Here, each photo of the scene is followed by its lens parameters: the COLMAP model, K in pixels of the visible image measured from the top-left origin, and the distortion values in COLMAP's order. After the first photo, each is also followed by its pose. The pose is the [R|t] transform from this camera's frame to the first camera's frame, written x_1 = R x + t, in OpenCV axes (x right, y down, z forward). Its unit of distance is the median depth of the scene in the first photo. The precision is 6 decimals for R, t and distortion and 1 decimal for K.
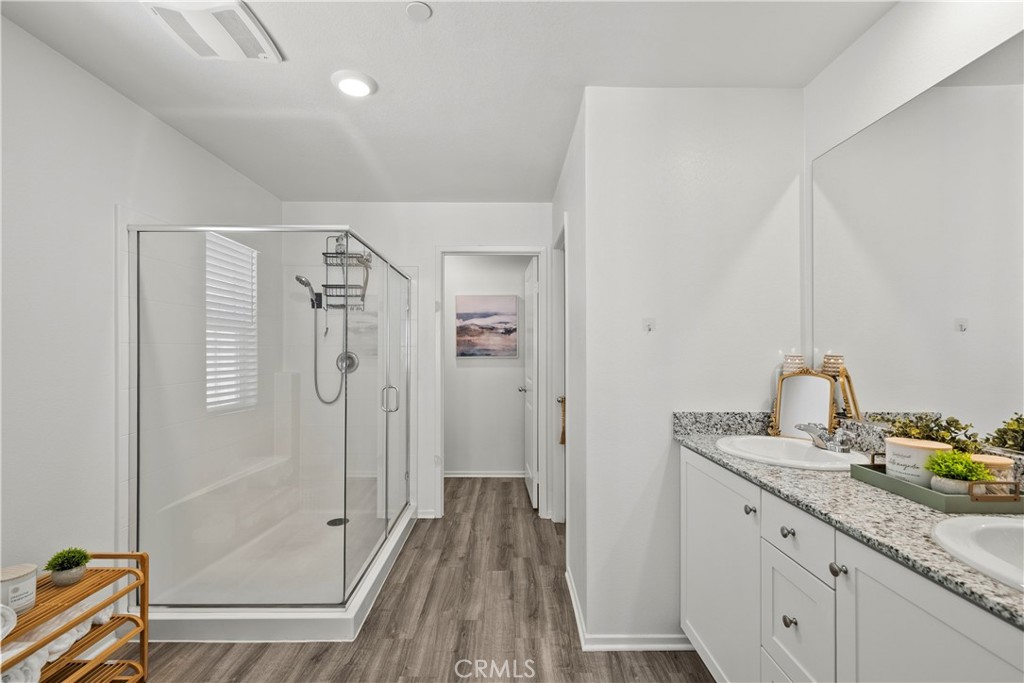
lens RADIAL K [[455.3, 0, 512.2], [0, 455.3, 349.3], [0, 0, 1]] dist [-0.000050, 0.000004]
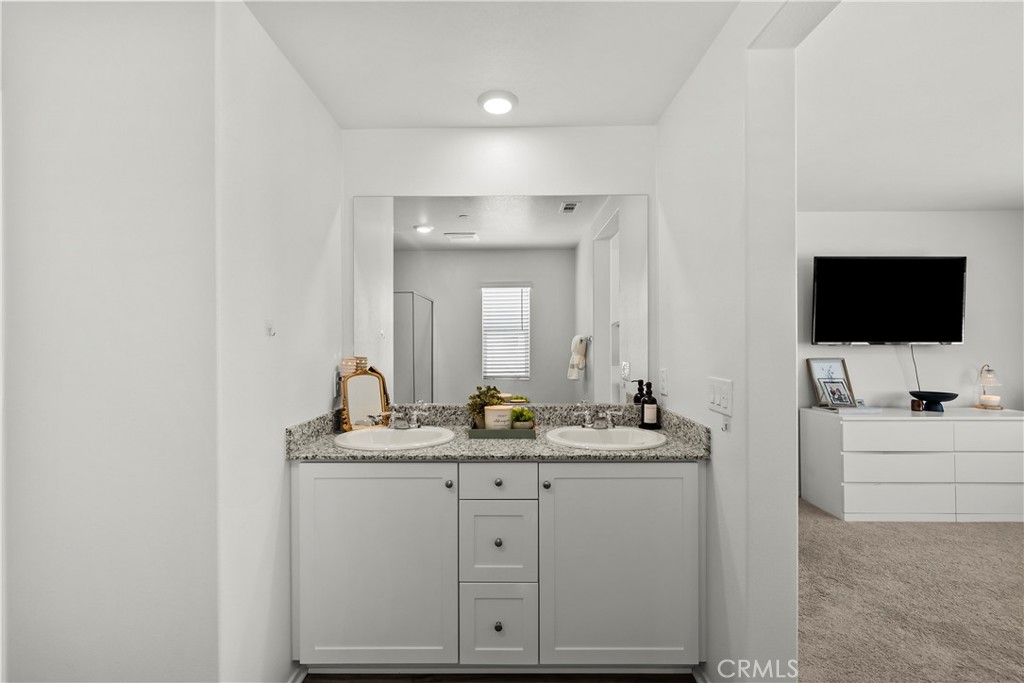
lens RADIAL K [[445.7, 0, 512.0], [0, 445.7, 341.5], [0, 0, 1]] dist [0.000473, 0.000176]
pose [[0.009624, -0.000656, 0.999953, -0.282388], [0.000830, 0.999999, 0.000648, -0.014940], [-0.999953, 0.000824, 0.009625, 0.337191]]
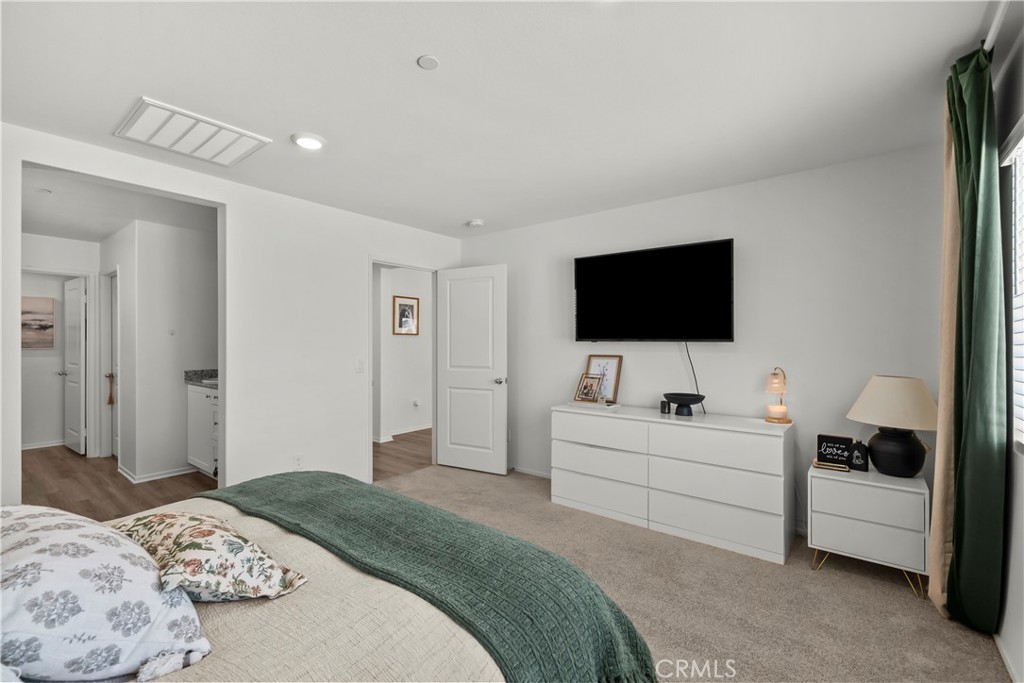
lens RADIAL K [[445.7, 0, 512.0], [0, 445.7, 341.5], [0, 0, 1]] dist [0.000473, 0.000176]
pose [[0.627851, -0.001024, 0.778332, -0.195300], [-0.001476, 0.999996, 0.002506, -0.008712], [-0.778332, -0.002722, 0.627847, -0.931702]]
